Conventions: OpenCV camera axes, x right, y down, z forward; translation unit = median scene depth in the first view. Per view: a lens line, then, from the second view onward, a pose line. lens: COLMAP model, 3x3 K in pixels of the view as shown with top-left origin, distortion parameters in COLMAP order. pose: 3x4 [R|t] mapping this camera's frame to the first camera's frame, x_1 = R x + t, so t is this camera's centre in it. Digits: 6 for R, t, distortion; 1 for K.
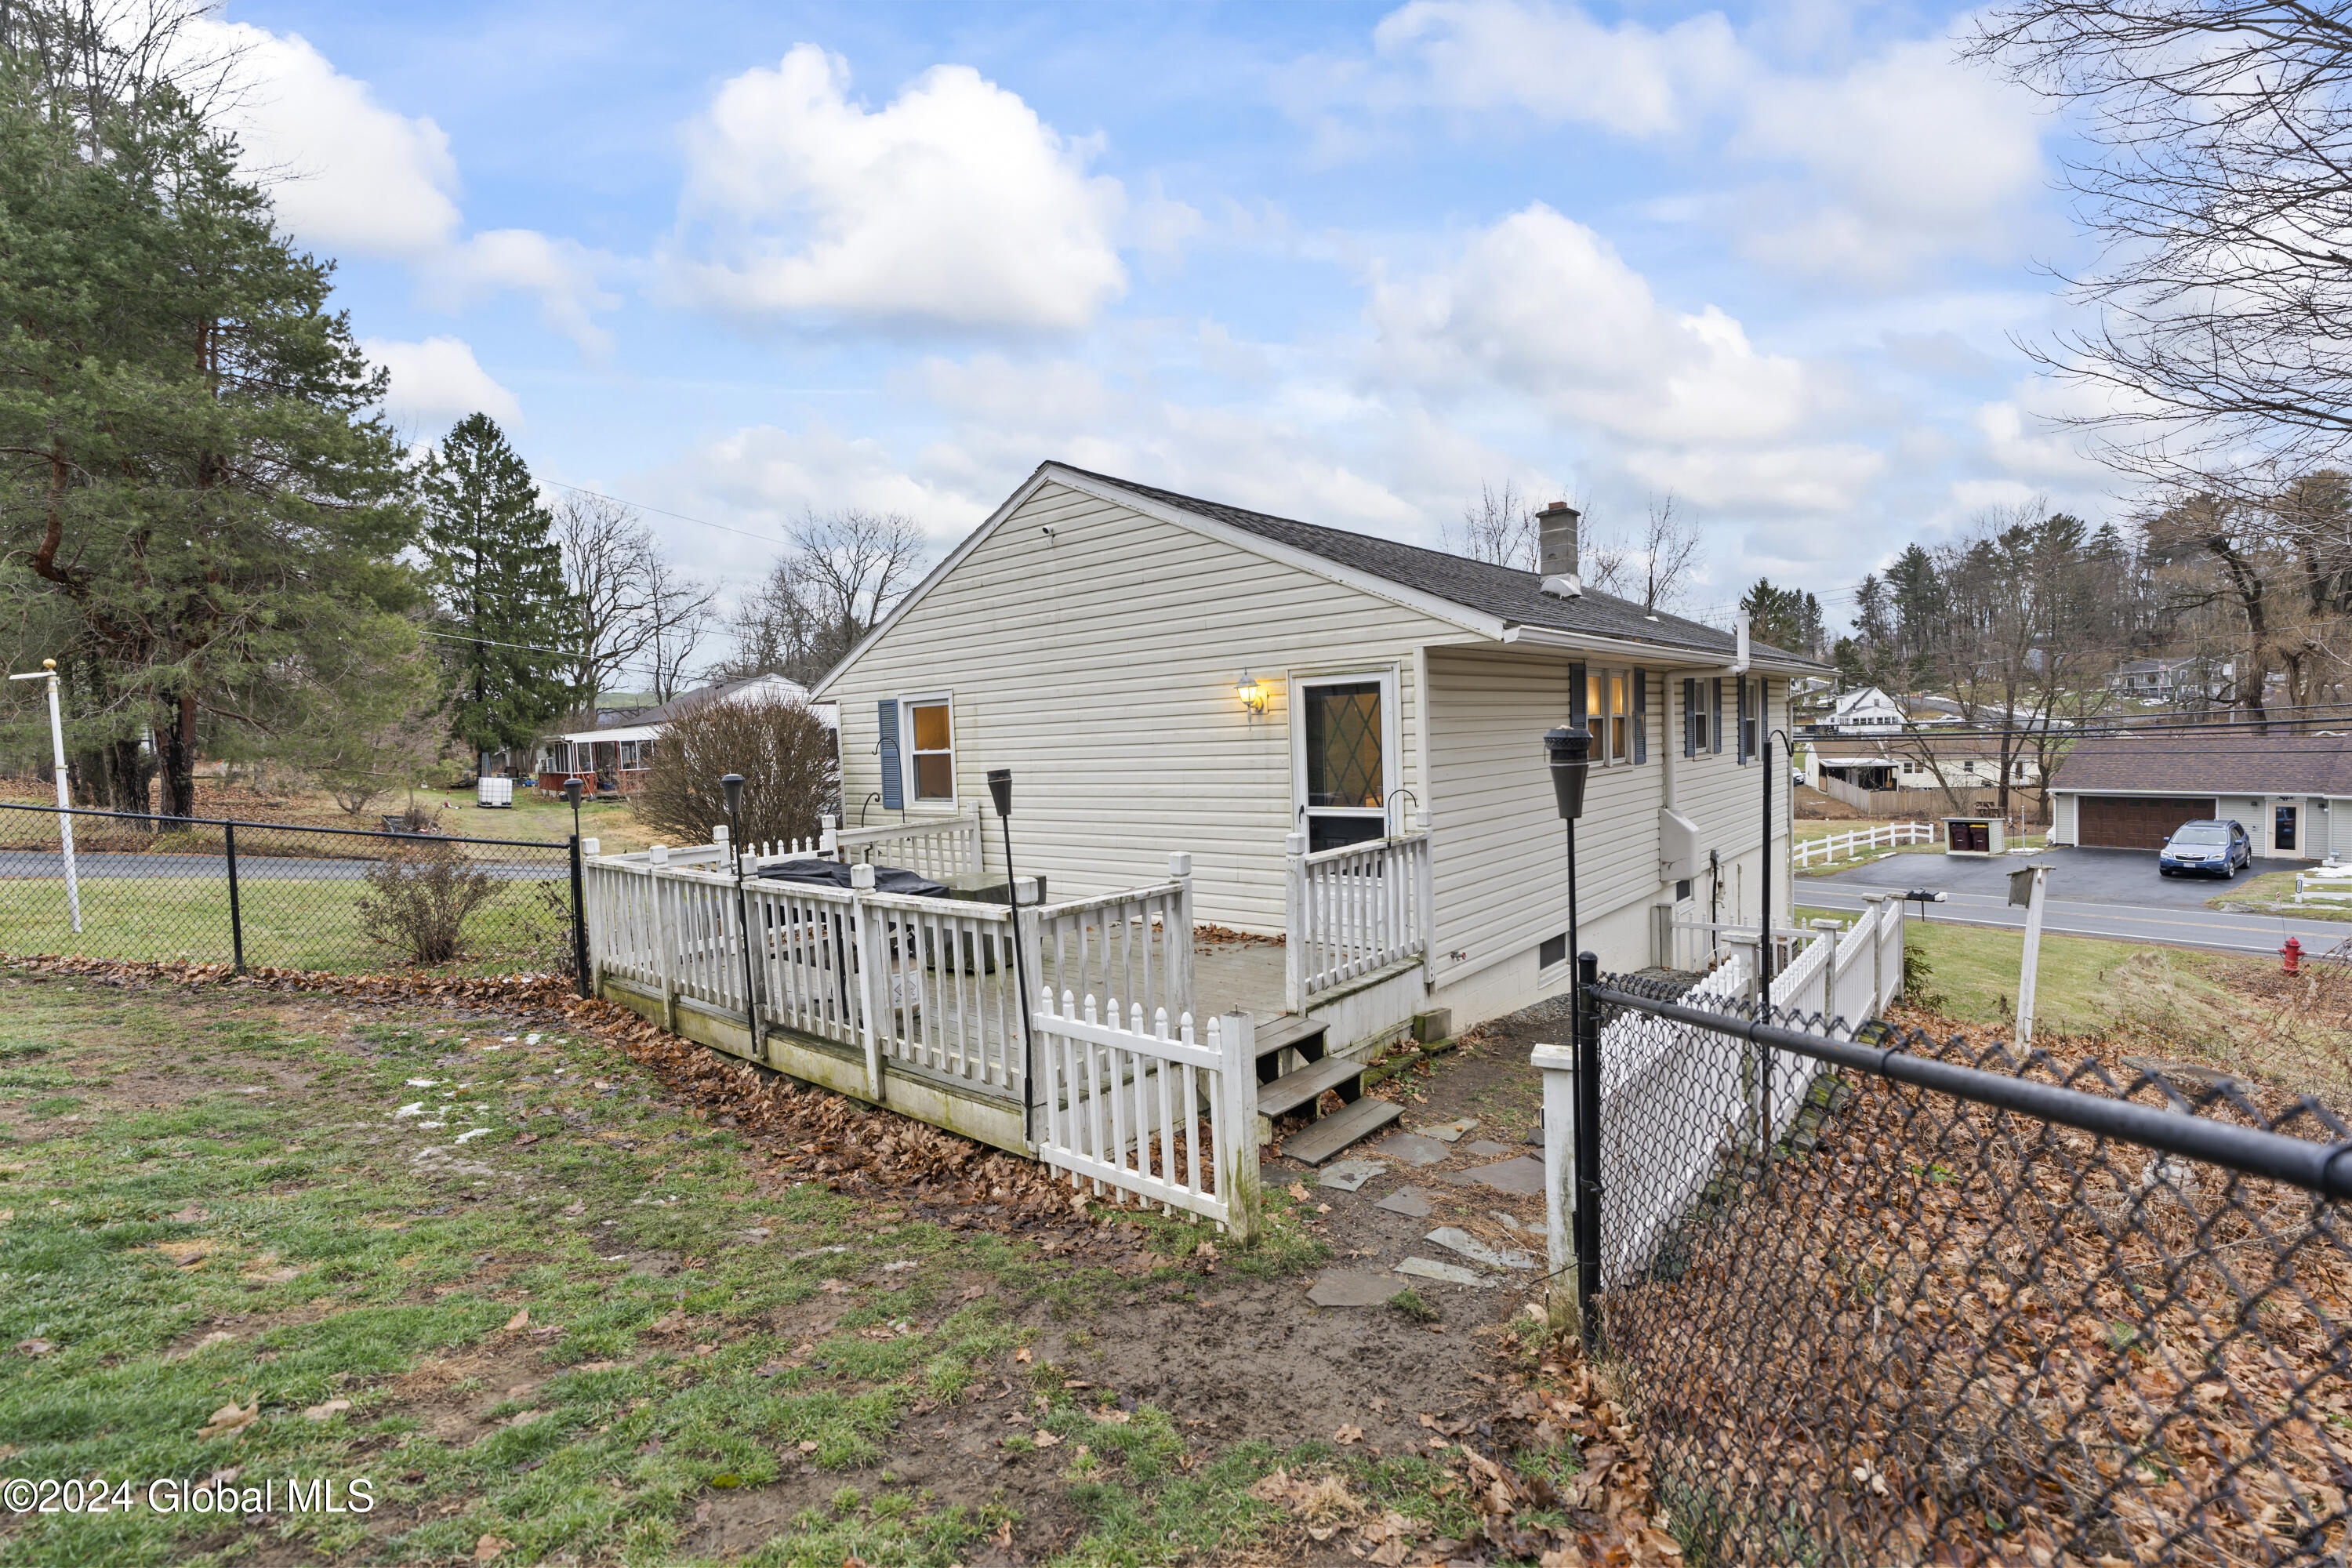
lens RADIAL K [[1061.8, 0, 1182.5], [0, 1061.8, 784.4], [0, 0, 1]] dist [-0.002653, -0.000114]
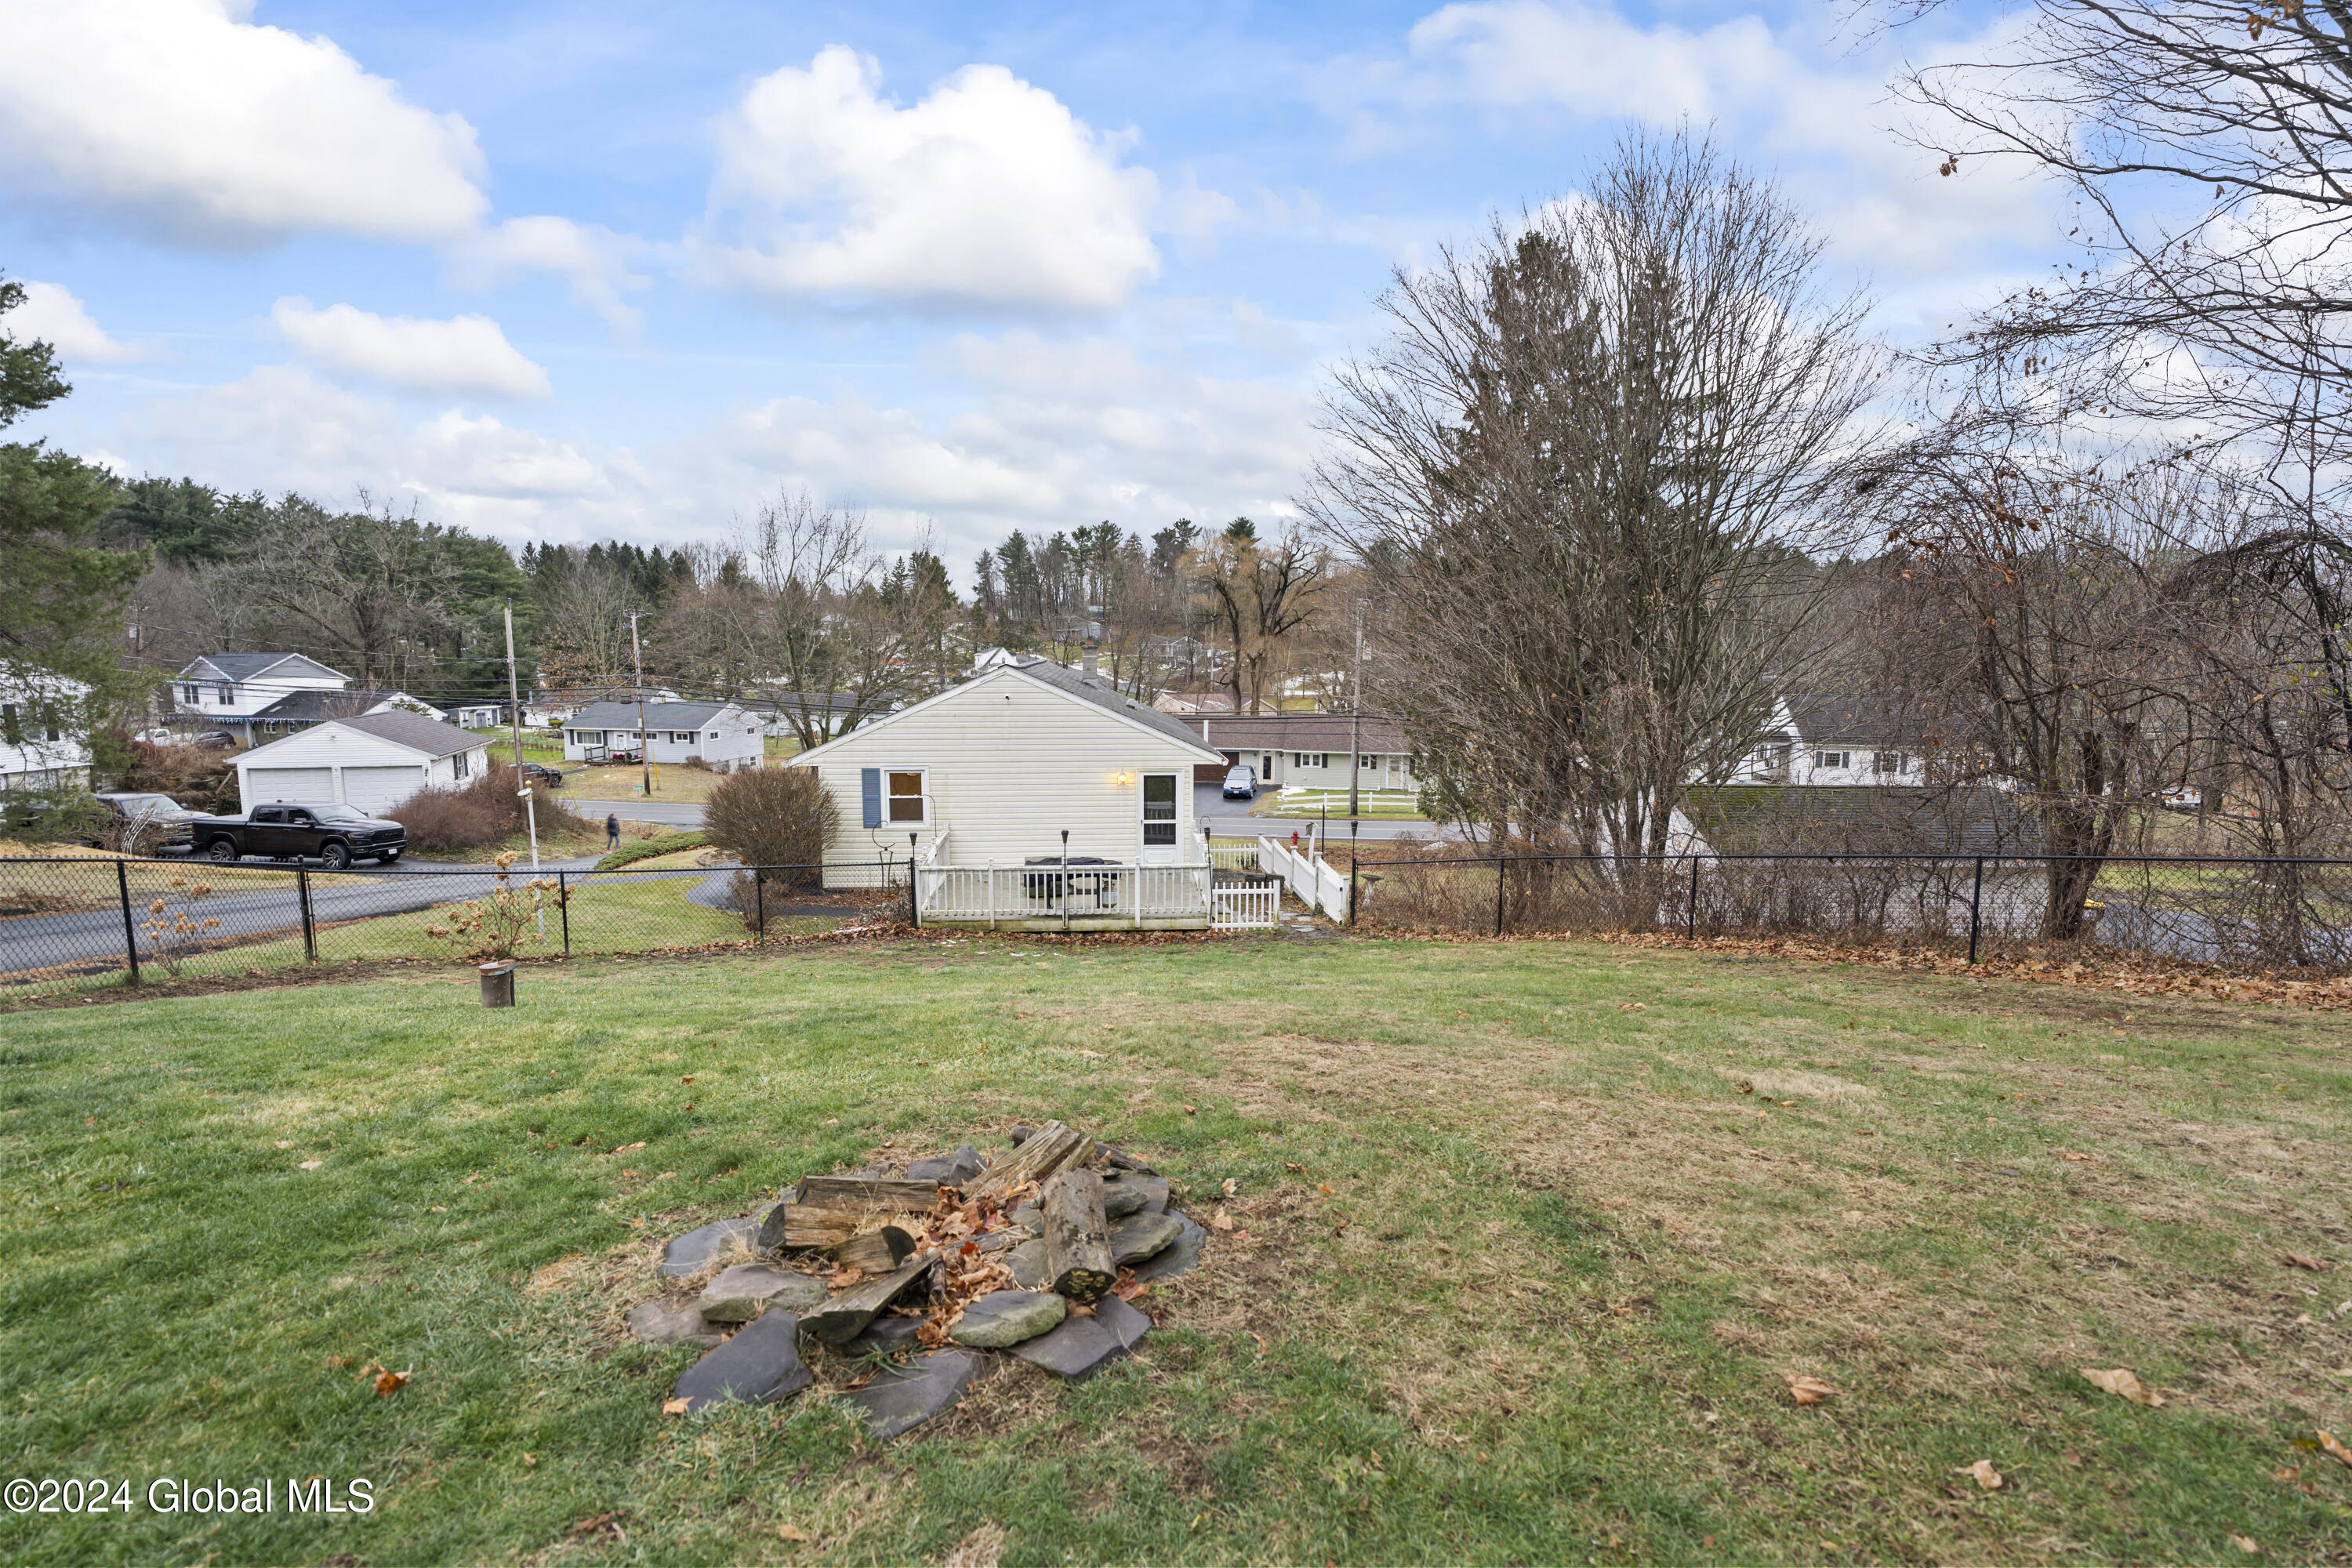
lens RADIAL K [[1061.8, 0, 1174.5], [0, 1061.8, 784.7], [0, 0, 1]] dist [-0.002653, -0.000114]
pose [[0.715790, -0.048523, 0.696628, -0.312413], [0.003356, 0.997810, 0.066053, -0.045573], [-0.698308, -0.044942, 0.714386, -0.178088]]
